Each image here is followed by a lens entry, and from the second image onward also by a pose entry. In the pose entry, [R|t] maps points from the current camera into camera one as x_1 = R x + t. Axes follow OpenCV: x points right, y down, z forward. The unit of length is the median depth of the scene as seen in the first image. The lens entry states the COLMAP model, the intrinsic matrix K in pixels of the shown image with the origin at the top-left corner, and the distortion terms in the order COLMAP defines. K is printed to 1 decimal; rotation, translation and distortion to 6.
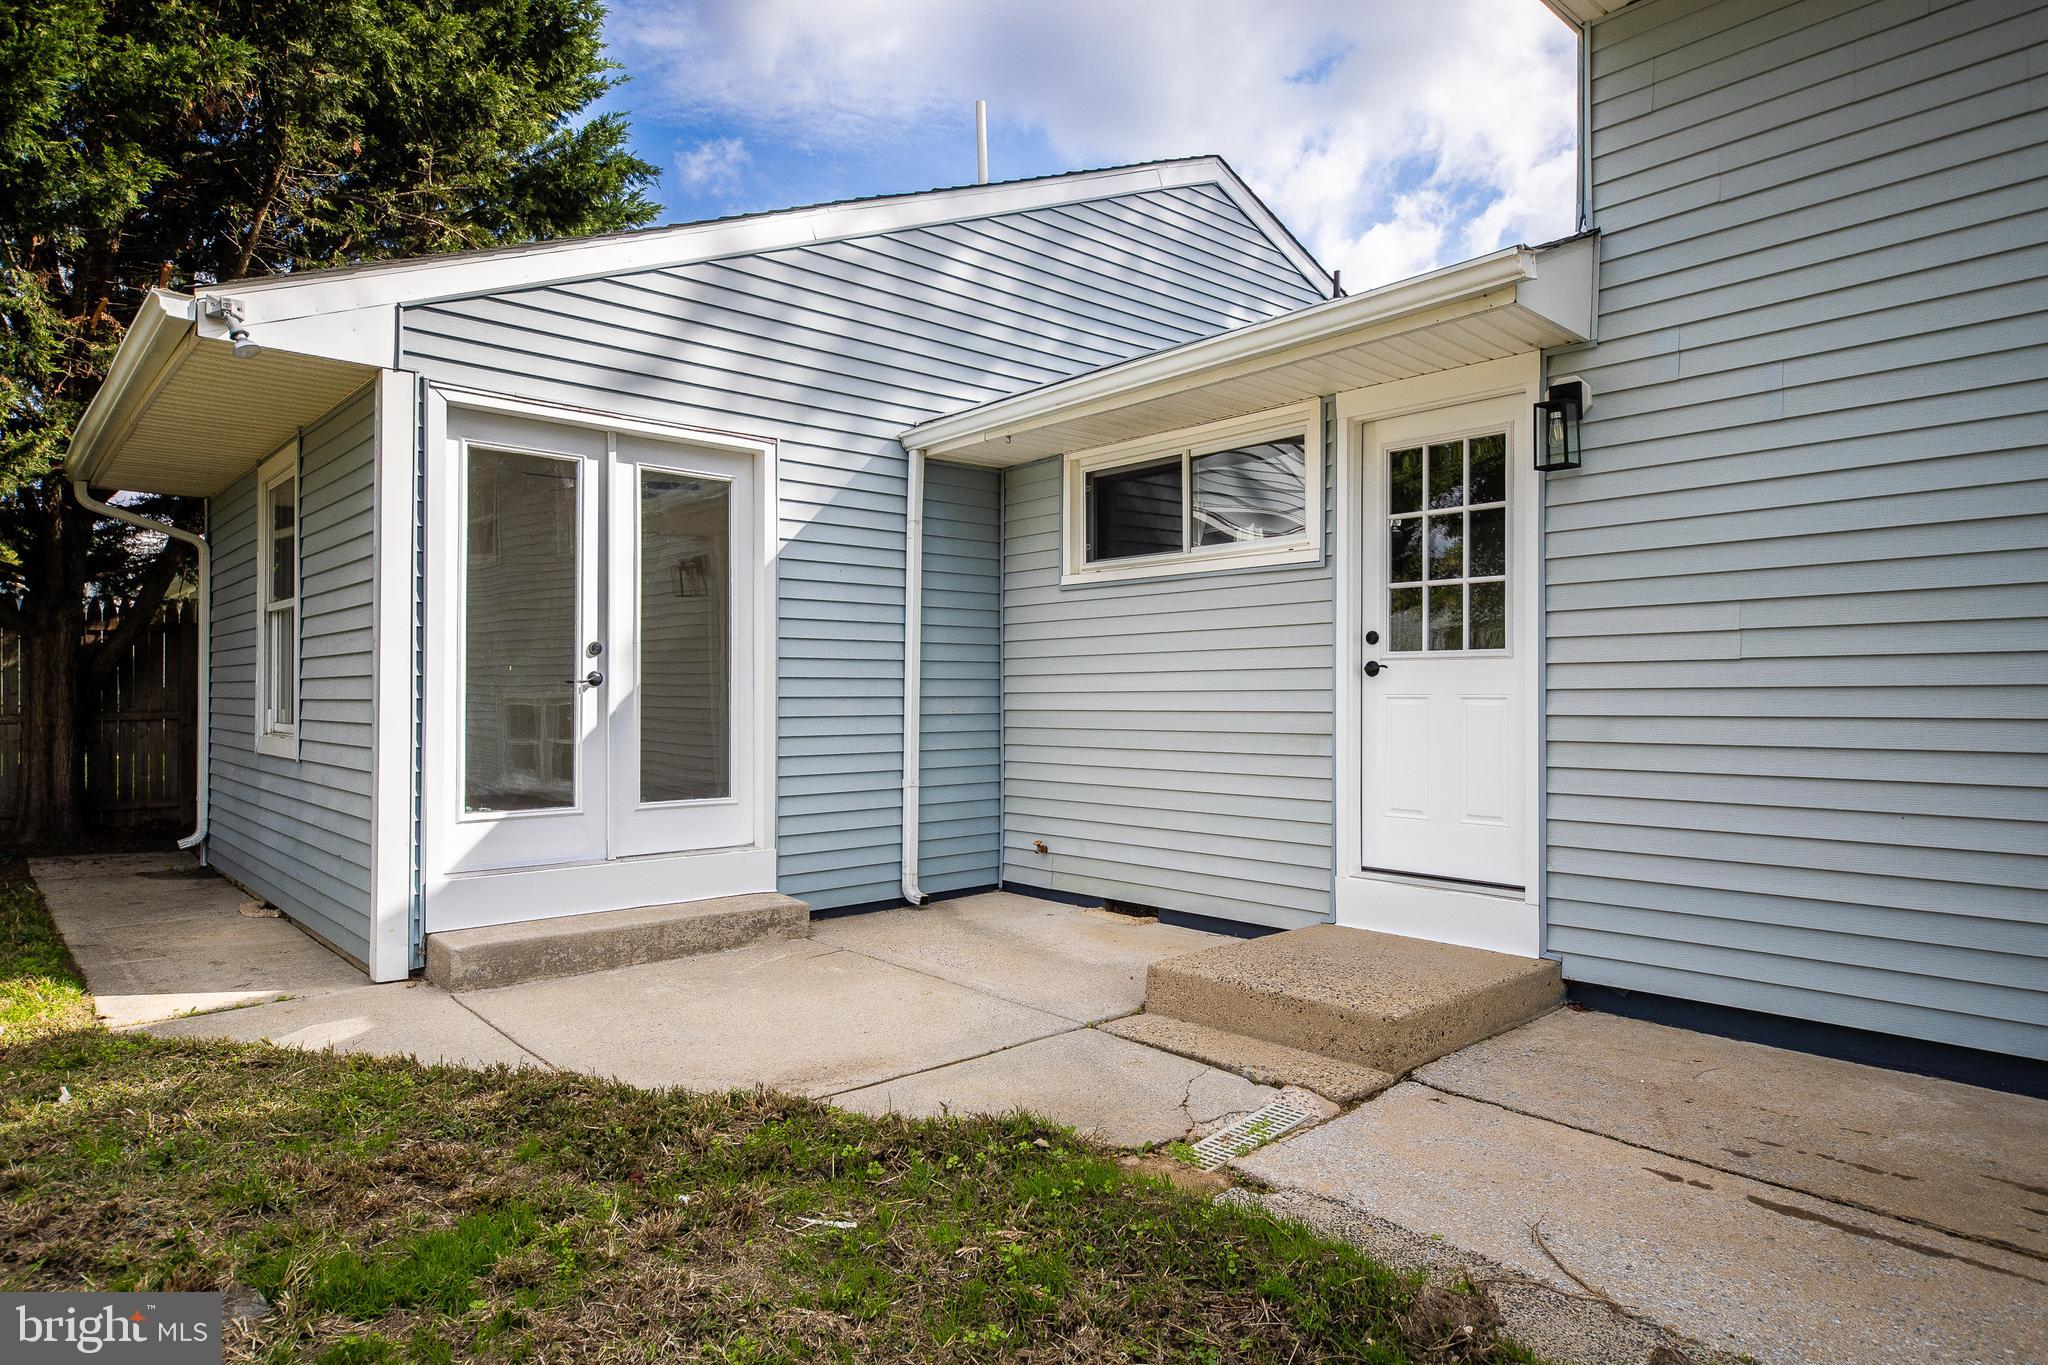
lens RADIAL K [[1195.2, 0, 1024.0], [0, 1195.2, 682.5], [0, 0, 1]] dist [-0.000637, 0.000238]
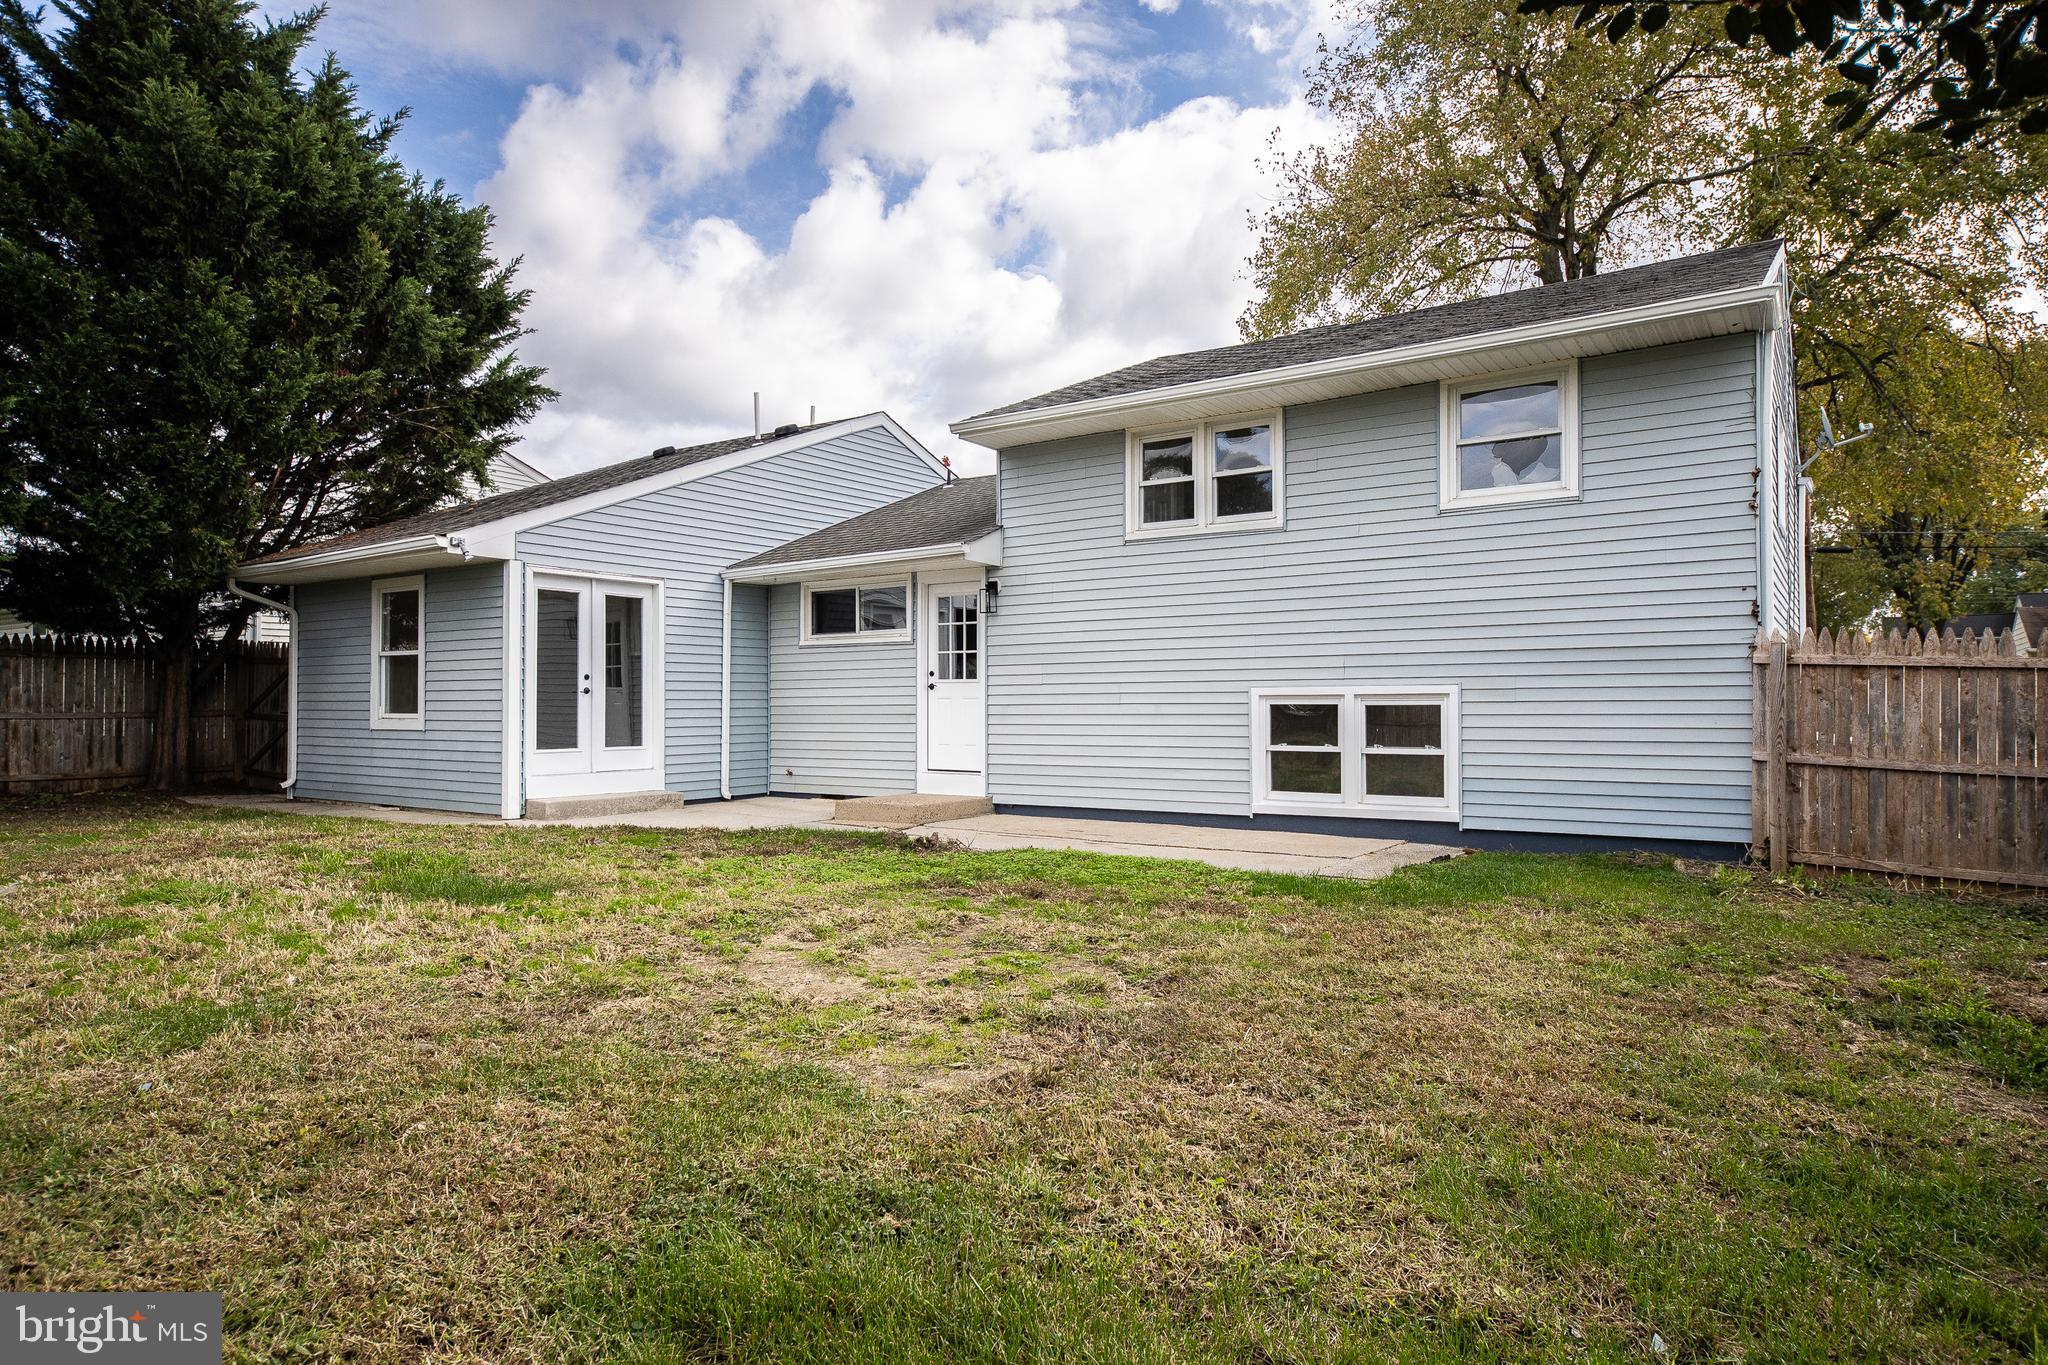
lens RADIAL K [[1195.2, 0, 1024.0], [0, 1195.2, 682.5], [0, 0, 1]] dist [-0.000637, 0.000238]
pose [[0.973791, 0.002369, 0.227432, -0.074006], [-0.000226, 0.999955, -0.009449, 0.002952], [-0.227444, 0.009150, 0.973748, -1.337257]]
